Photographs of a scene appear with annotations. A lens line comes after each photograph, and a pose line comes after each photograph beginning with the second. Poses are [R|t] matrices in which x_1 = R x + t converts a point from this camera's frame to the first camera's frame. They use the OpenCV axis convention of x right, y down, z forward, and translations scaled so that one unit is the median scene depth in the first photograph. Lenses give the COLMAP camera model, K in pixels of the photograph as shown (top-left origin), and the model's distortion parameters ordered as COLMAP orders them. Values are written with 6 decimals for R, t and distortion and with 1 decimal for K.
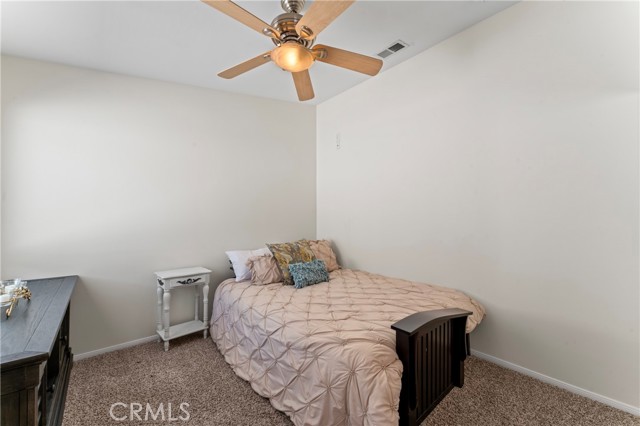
lens RADIAL K [[255.7, 0, 319.3], [0, 255.7, 215.9], [0, 0, 1]] dist [0.001524, -0.000384]
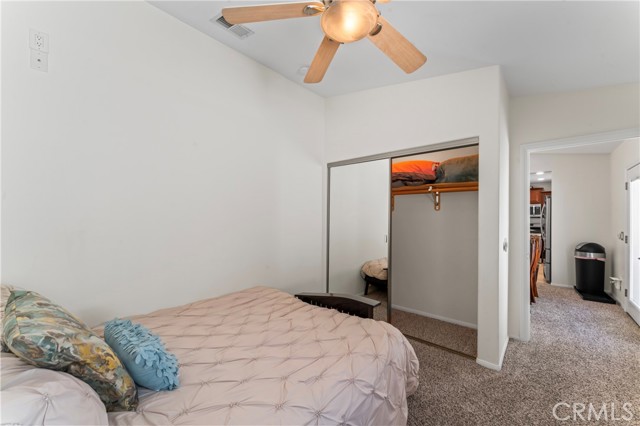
lens RADIAL K [[255.7, 0, 319.0], [0, 255.7, 212.9], [0, 0, 1]] dist [0.001524, -0.000384]
pose [[-0.093806, 0.001230, 0.995590, -0.594355], [-0.006043, 0.999980, -0.001805, -0.036828], [-0.995572, -0.006186, -0.093797, 0.802254]]
